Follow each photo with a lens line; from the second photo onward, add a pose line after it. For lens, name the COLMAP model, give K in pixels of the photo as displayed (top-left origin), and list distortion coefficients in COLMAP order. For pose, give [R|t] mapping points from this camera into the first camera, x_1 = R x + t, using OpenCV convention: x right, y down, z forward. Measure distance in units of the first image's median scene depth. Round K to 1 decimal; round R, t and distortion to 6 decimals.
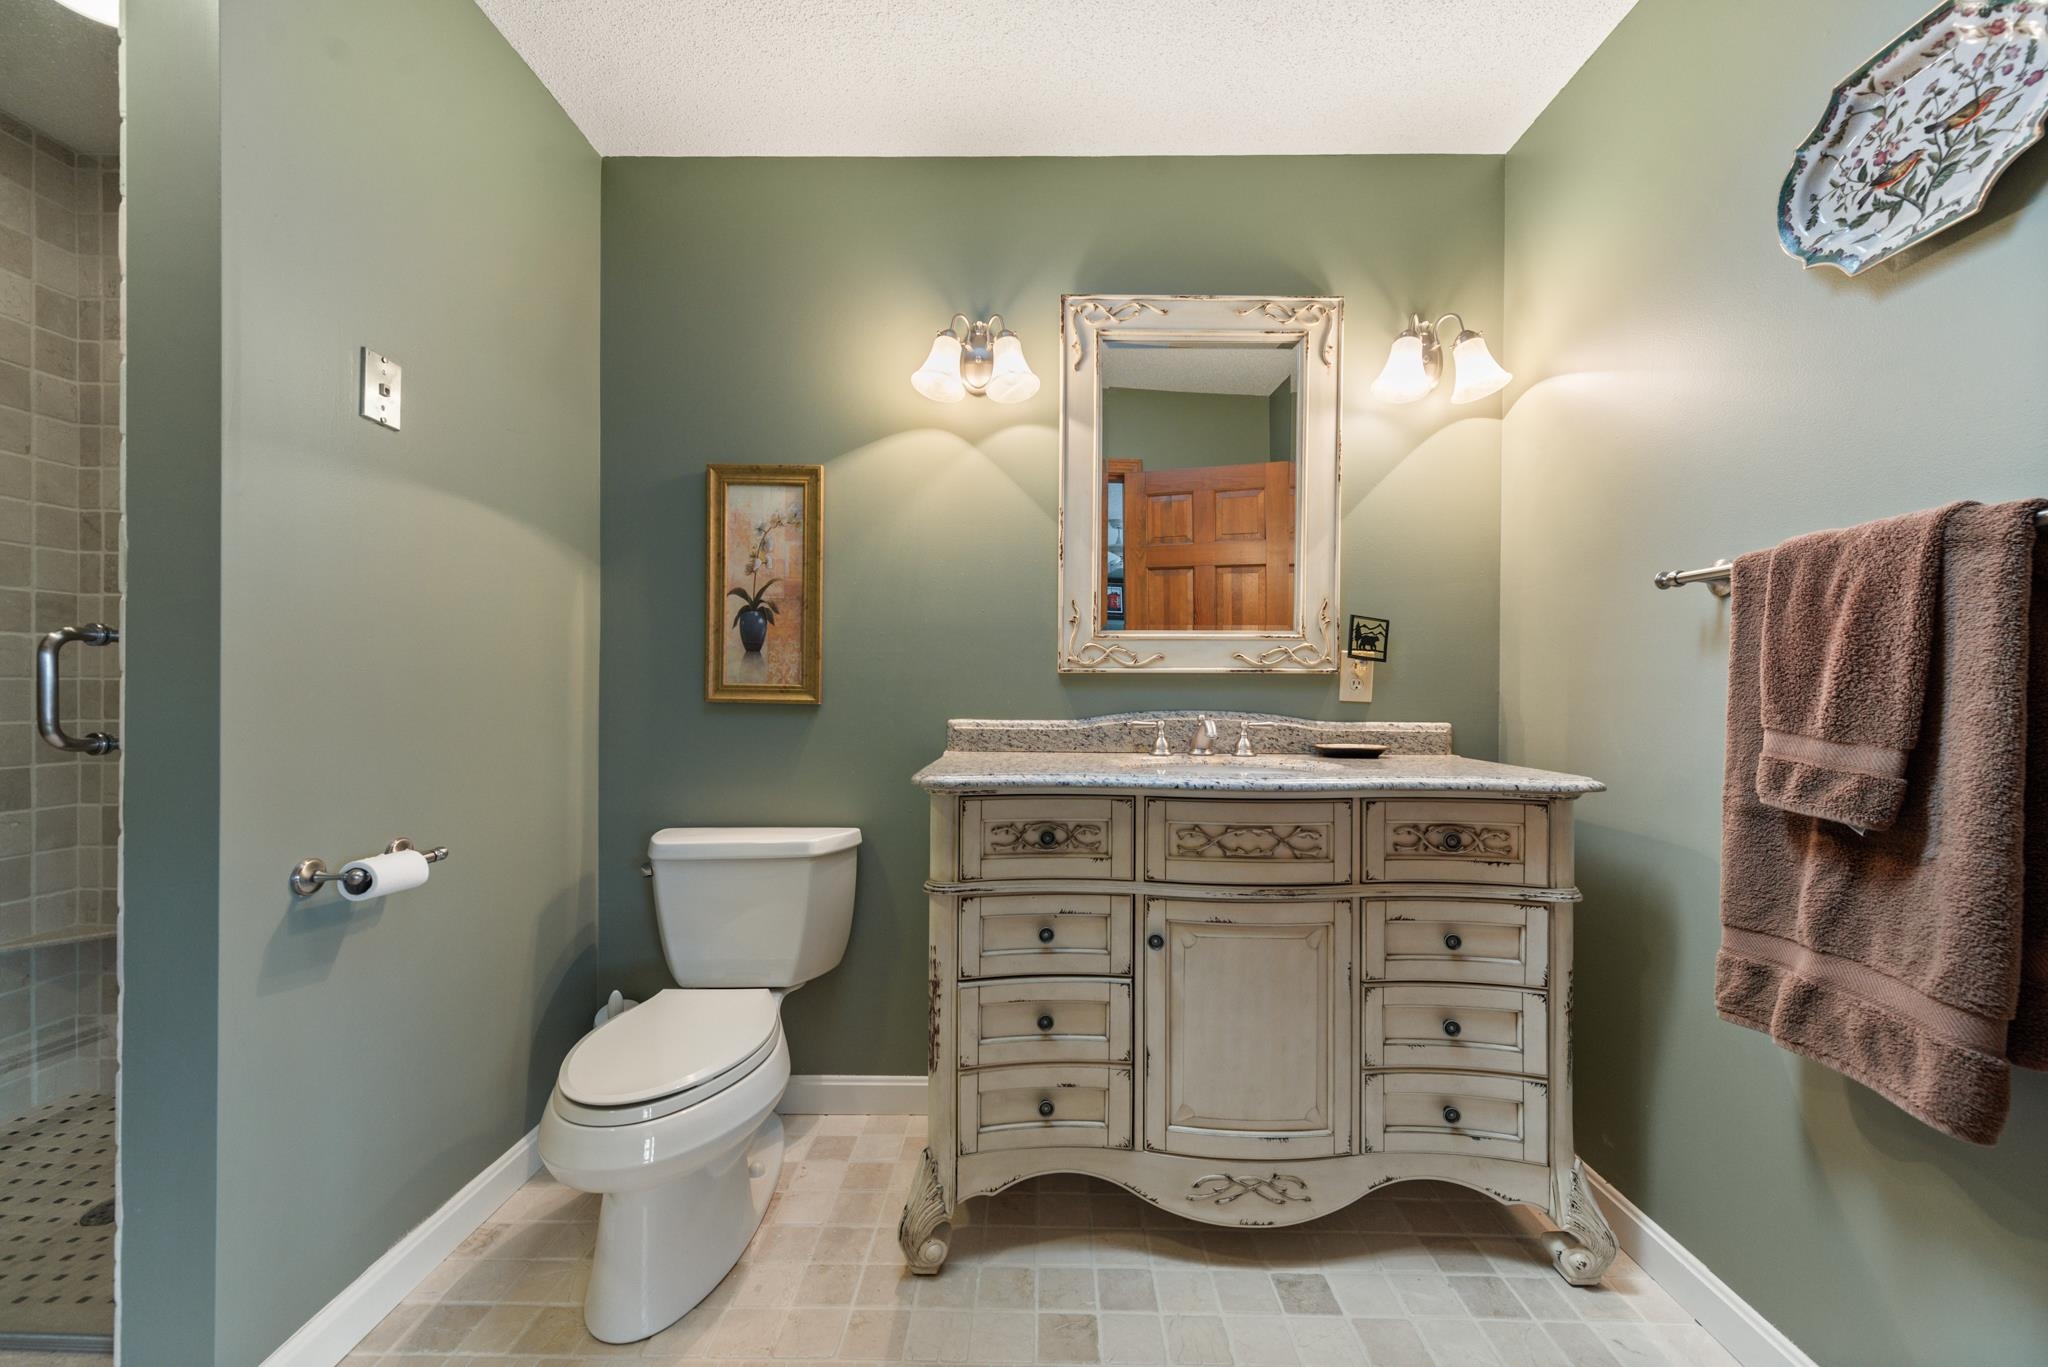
lens RADIAL K [[804.3, 0, 1034.3], [0, 804.3, 694.0], [0, 0, 1]] dist [0.011526, -0.002238]
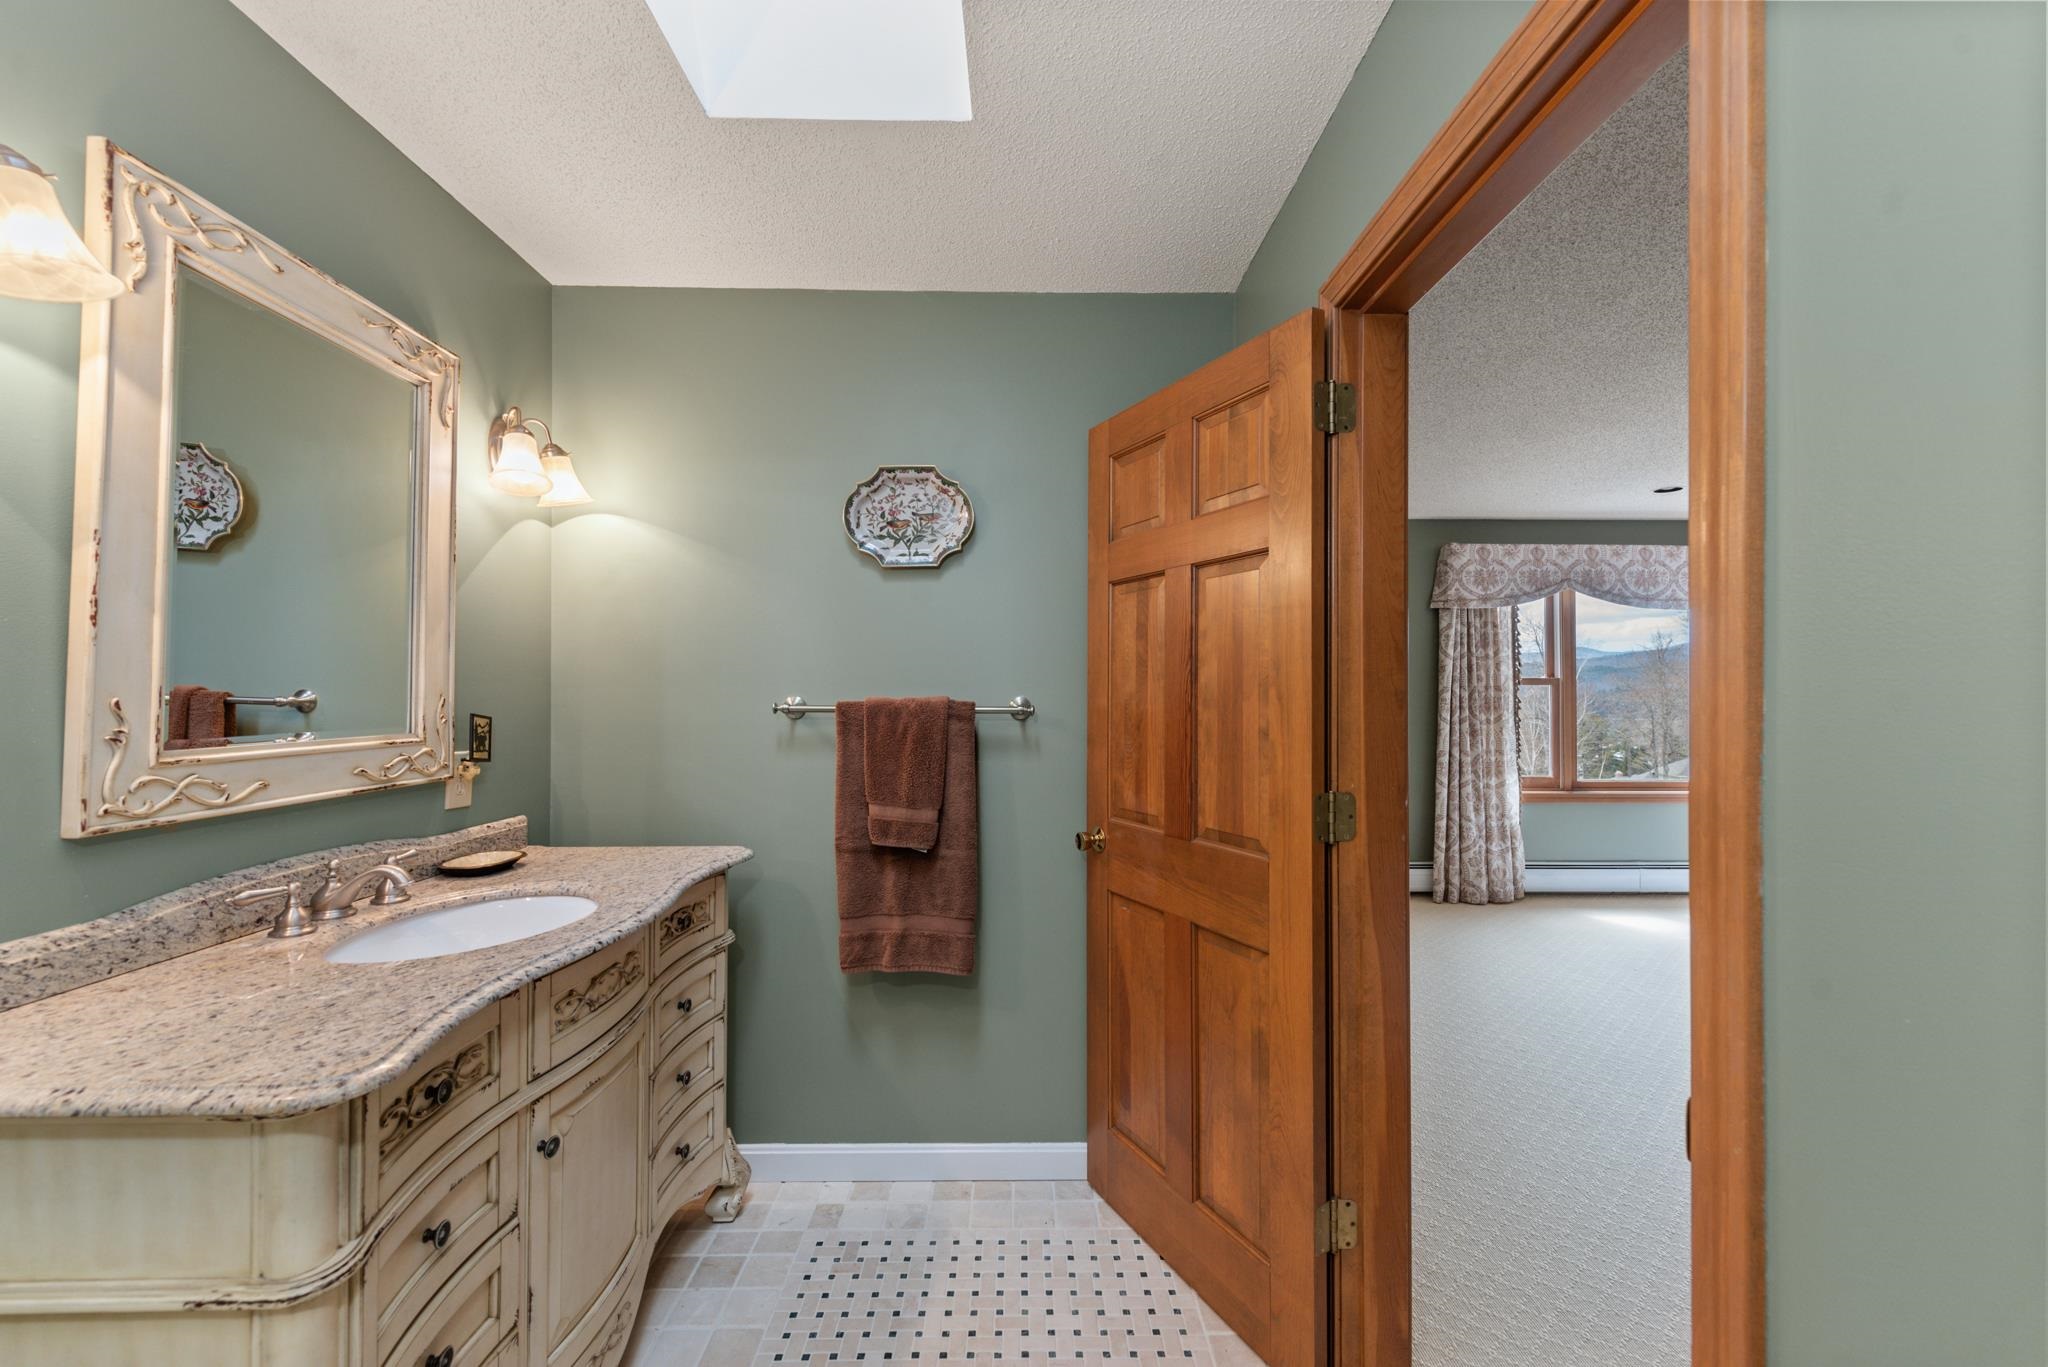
lens RADIAL K [[804.3, 0, 1018.1], [0, 804.3, 685.1], [0, 0, 1]] dist [0.011526, -0.002238]
pose [[-0.022652, 0.001101, 0.999743, -0.676593], [0.003914, 0.999992, -0.001013, -0.162512], [-0.999736, 0.003890, -0.022656, 0.520196]]
